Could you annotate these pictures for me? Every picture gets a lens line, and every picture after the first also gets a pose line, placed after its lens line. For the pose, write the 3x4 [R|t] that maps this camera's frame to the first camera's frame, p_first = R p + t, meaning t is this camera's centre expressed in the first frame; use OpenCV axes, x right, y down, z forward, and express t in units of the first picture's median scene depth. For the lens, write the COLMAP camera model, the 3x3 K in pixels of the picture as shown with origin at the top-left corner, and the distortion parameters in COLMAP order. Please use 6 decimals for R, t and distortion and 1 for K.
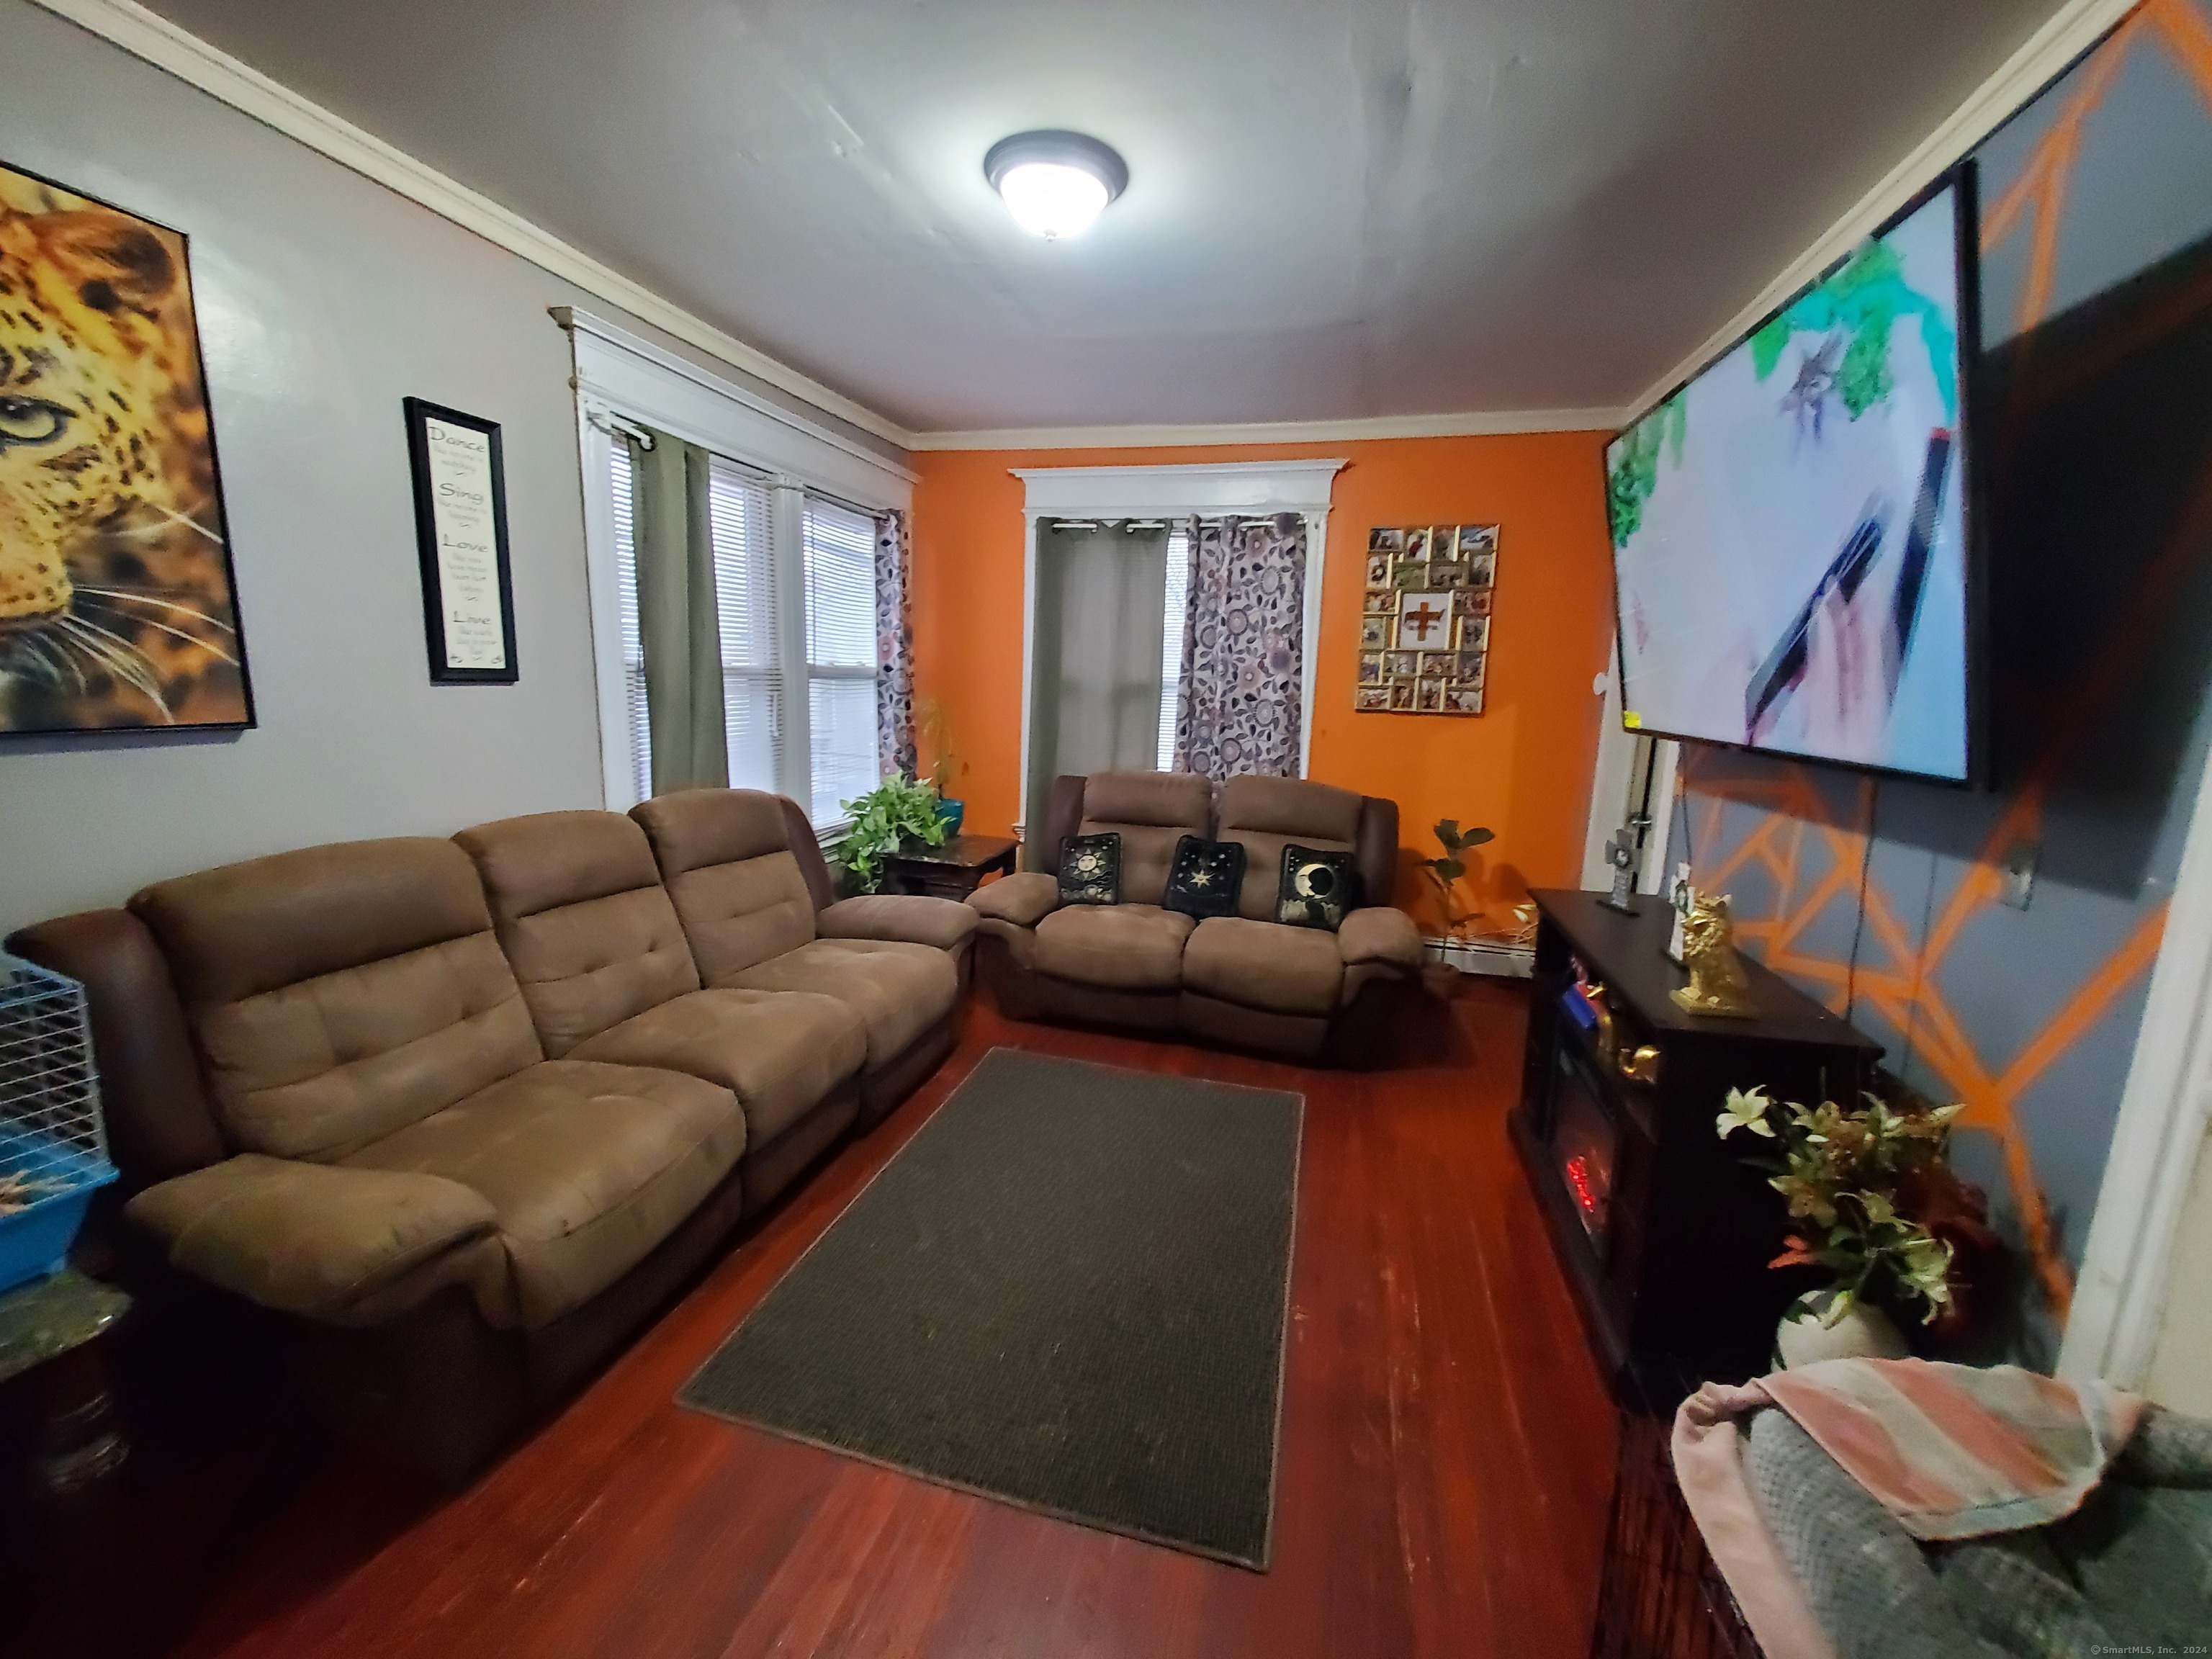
lens RADIAL K [[876.7, 0, 1102.3], [0, 876.7, 826.5], [0, 0, 1]] dist [0.018429, -0.000018]
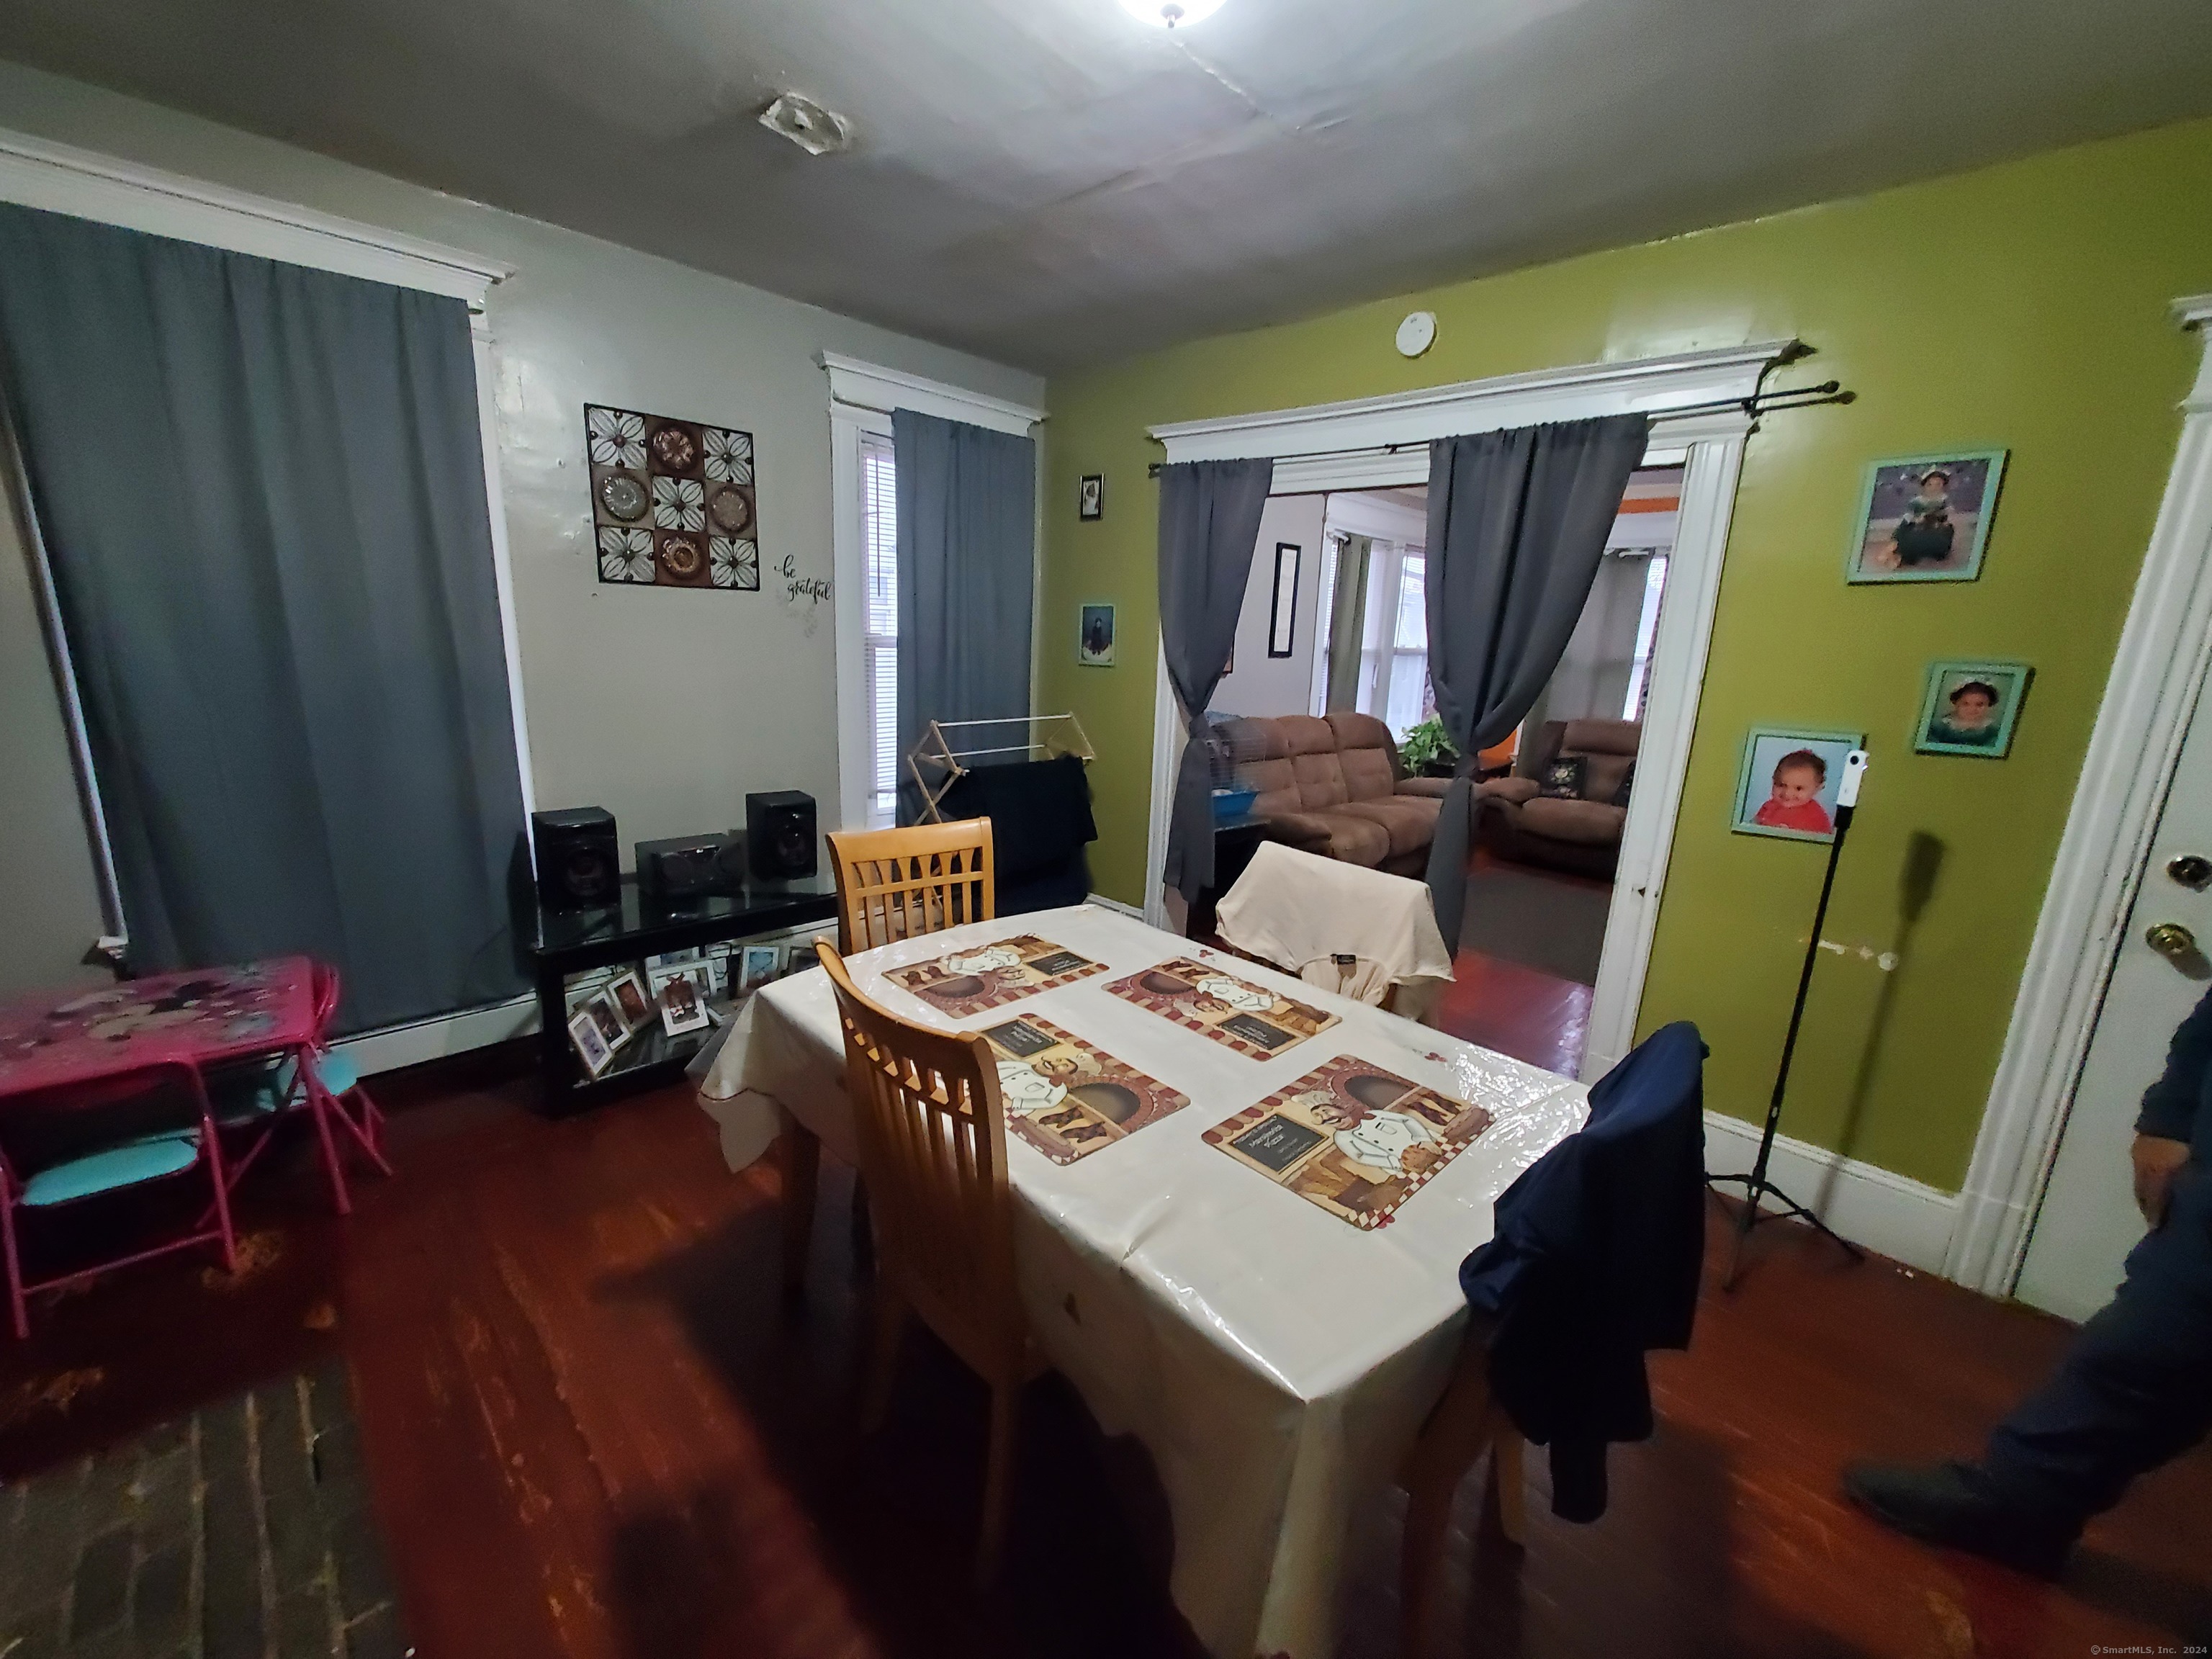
lens RADIAL K [[876.7, 0, 1102.3], [0, 876.7, 826.5], [0, 0, 1]] dist [0.018429, -0.000018]
pose [[0.873906, 0.106696, -0.474242, 0.025081], [-0.092761, 0.994289, 0.052764, 0.141373], [0.477163, -0.002119, 0.878812, -0.878204]]
